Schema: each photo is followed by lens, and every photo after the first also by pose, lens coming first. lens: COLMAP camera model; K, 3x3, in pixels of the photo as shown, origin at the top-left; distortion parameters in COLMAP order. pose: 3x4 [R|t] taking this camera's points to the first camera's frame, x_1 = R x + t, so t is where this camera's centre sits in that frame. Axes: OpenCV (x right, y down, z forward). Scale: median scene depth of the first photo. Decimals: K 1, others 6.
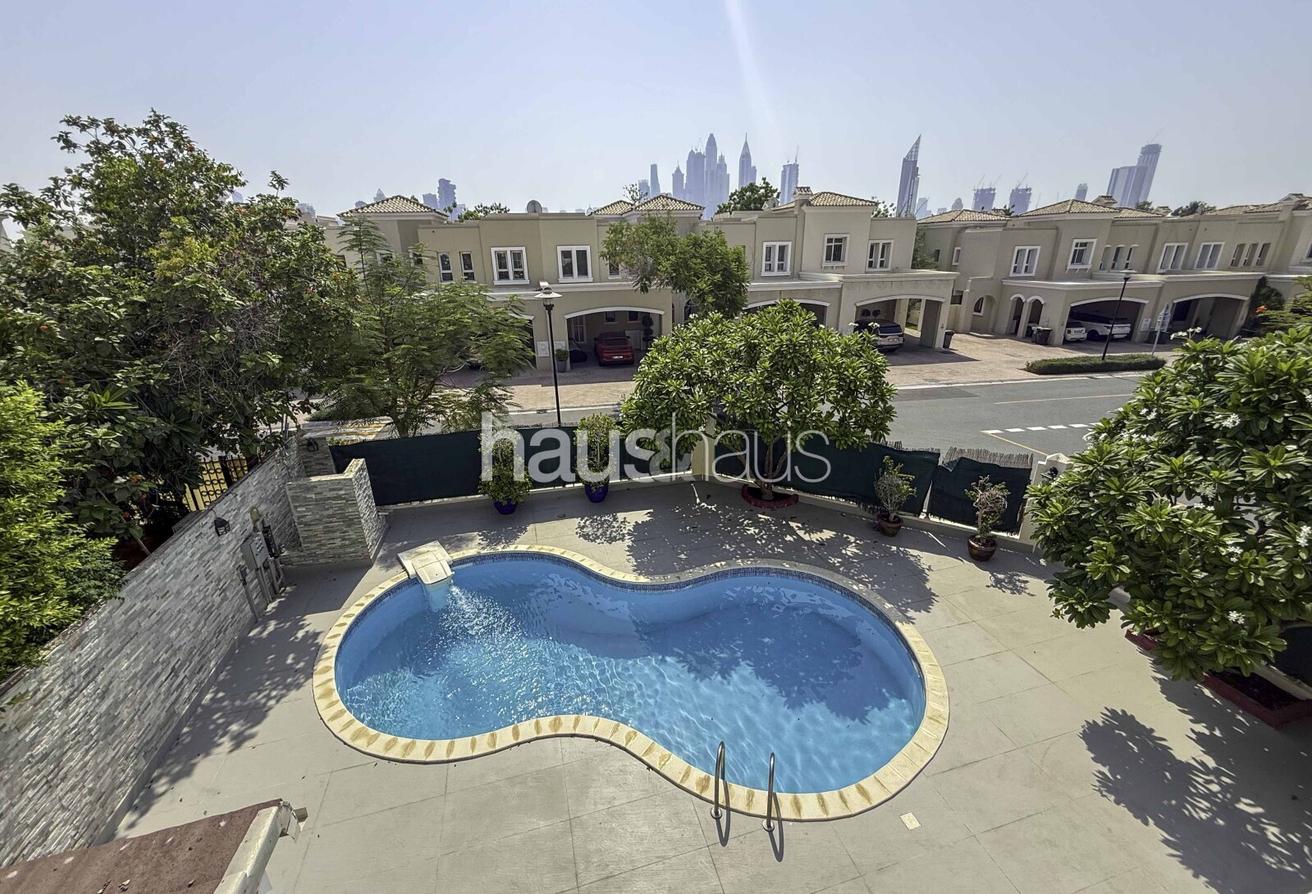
lens RADIAL K [[529.8, 0, 656.1], [0, 529.8, 448.9], [0, 0, 1]] dist [0.003011, 0.000300]
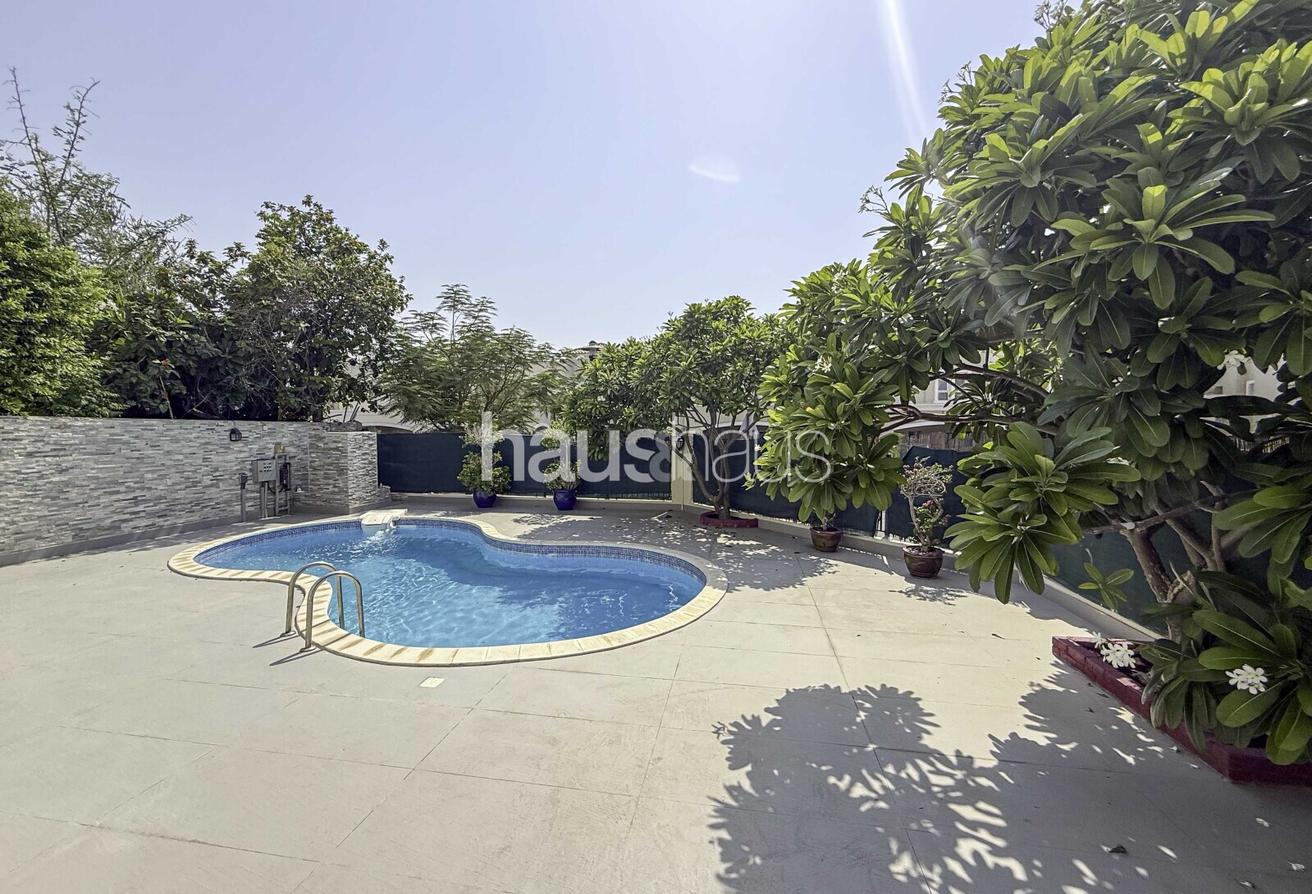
lens RADIAL K [[529.8, 0, 658.4], [0, 529.8, 447.4], [0, 0, 1]] dist [0.003011, 0.000300]
pose [[0.901940, 0.026198, -0.431067, 0.640212], [-0.167186, 0.941509, -0.292590, 0.333081], [0.398188, 0.335967, 0.853564, 0.230776]]
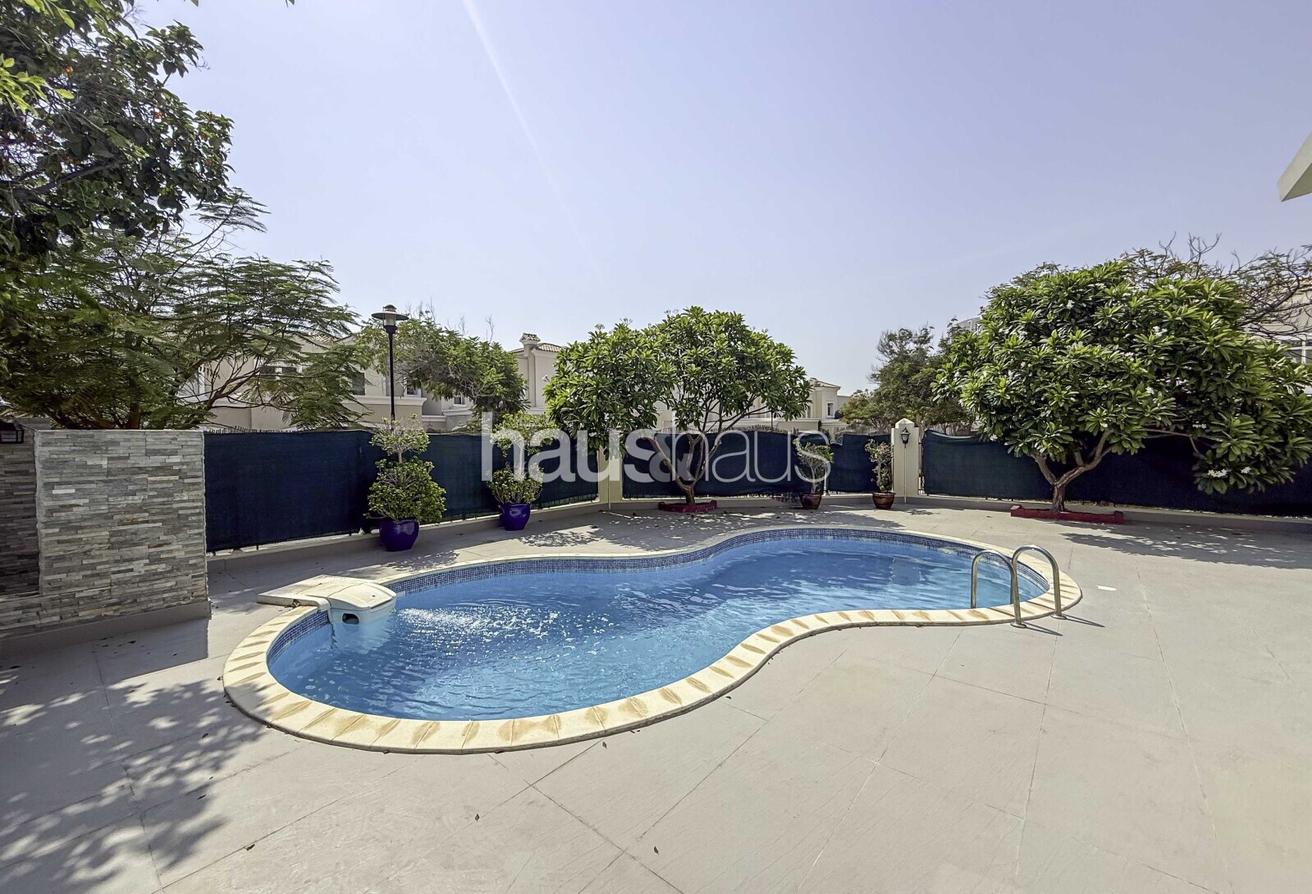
lens RADIAL K [[529.8, 0, 662.0], [0, 529.8, 453.9], [0, 0, 1]] dist [0.003011, 0.000300]
pose [[0.827645, -0.015253, 0.561045, -0.492295], [0.191153, 0.947527, -0.256227, 0.309747], [-0.527697, 0.319311, 0.787132, 0.325485]]
